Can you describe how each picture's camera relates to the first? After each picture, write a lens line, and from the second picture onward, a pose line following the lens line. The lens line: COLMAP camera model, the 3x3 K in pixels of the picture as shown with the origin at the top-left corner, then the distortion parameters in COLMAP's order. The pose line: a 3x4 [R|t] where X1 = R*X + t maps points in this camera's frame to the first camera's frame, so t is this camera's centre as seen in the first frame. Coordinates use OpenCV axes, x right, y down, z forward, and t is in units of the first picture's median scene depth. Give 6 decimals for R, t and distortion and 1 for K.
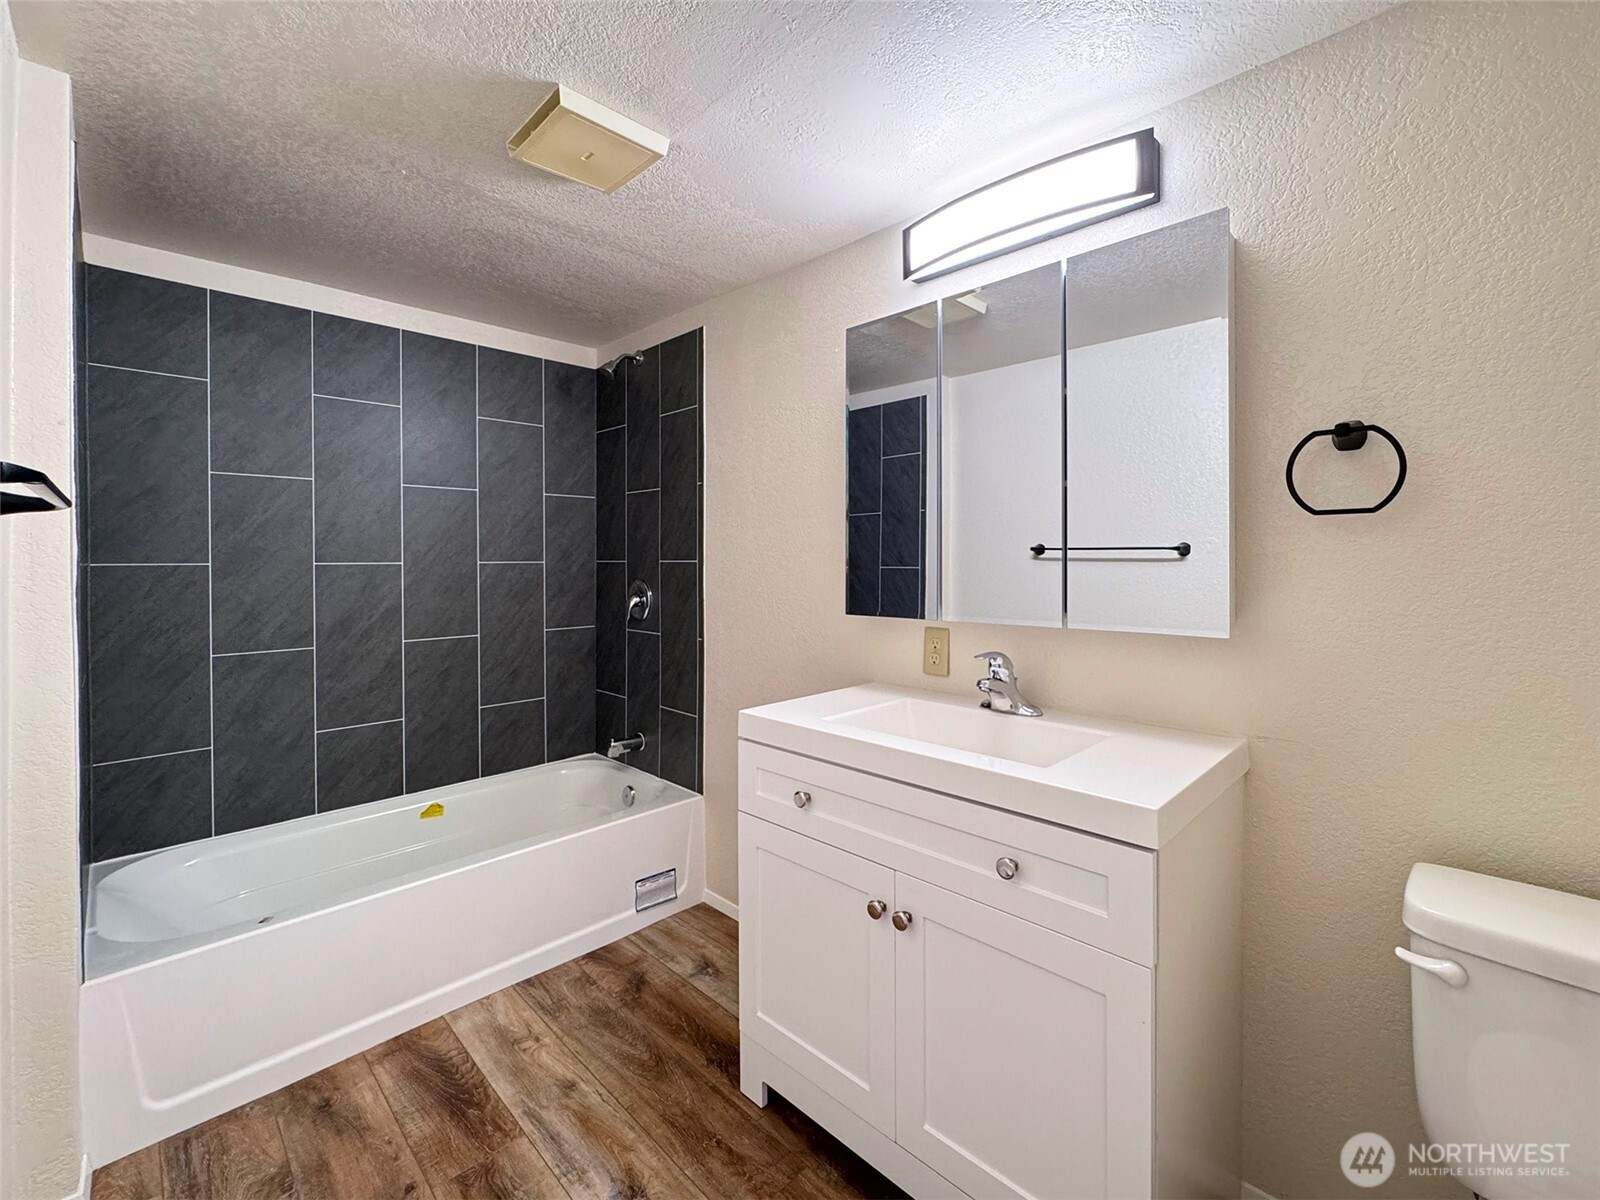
lens RADIAL K [[678.2, 0, 801.7], [0, 678.2, 565.0], [0, 0, 1]] dist [-0.000218, 0.000013]
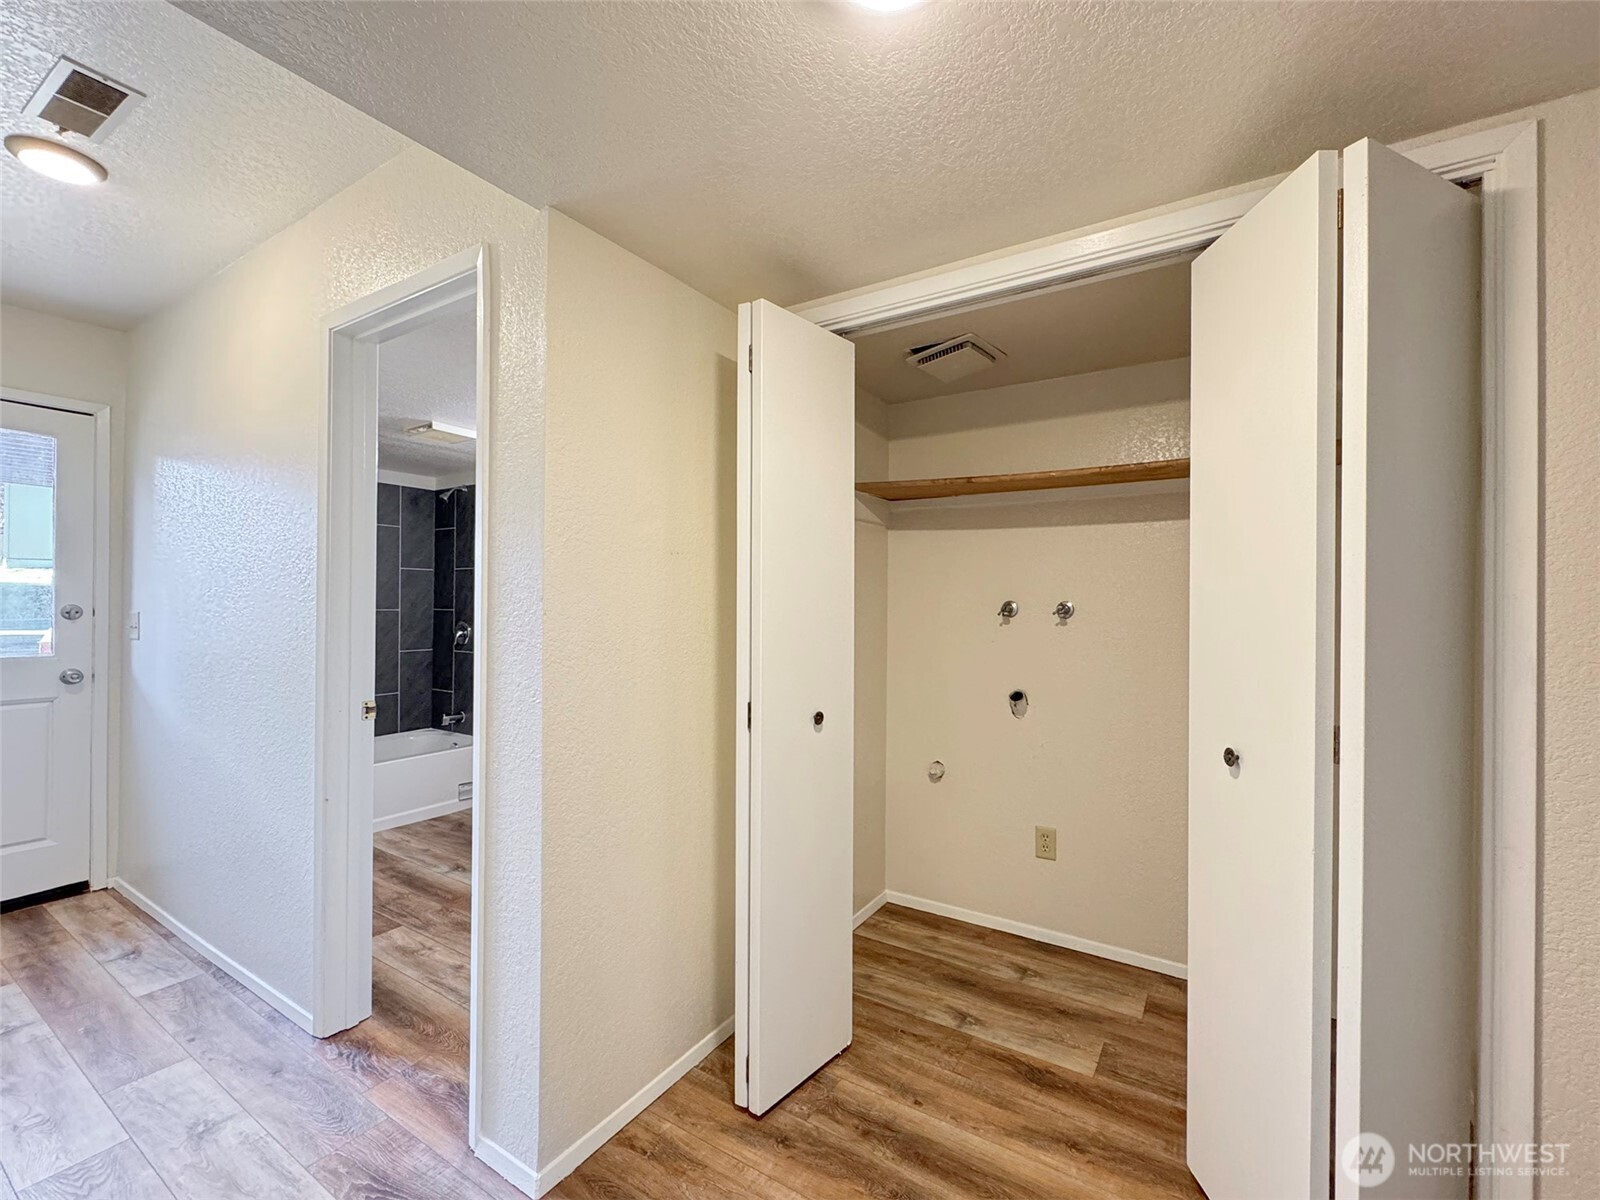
lens RADIAL K [[687.2, 0, 800.0], [0, 687.2, 600.0], [0, 0, 1]] dist [0.000505, -0.000097]
pose [[0.974205, 0.010978, 0.225397, 0.190675], [-0.008887, 0.999908, -0.010290, -0.019982], [-0.225490, 0.008022, 0.974213, -0.847781]]
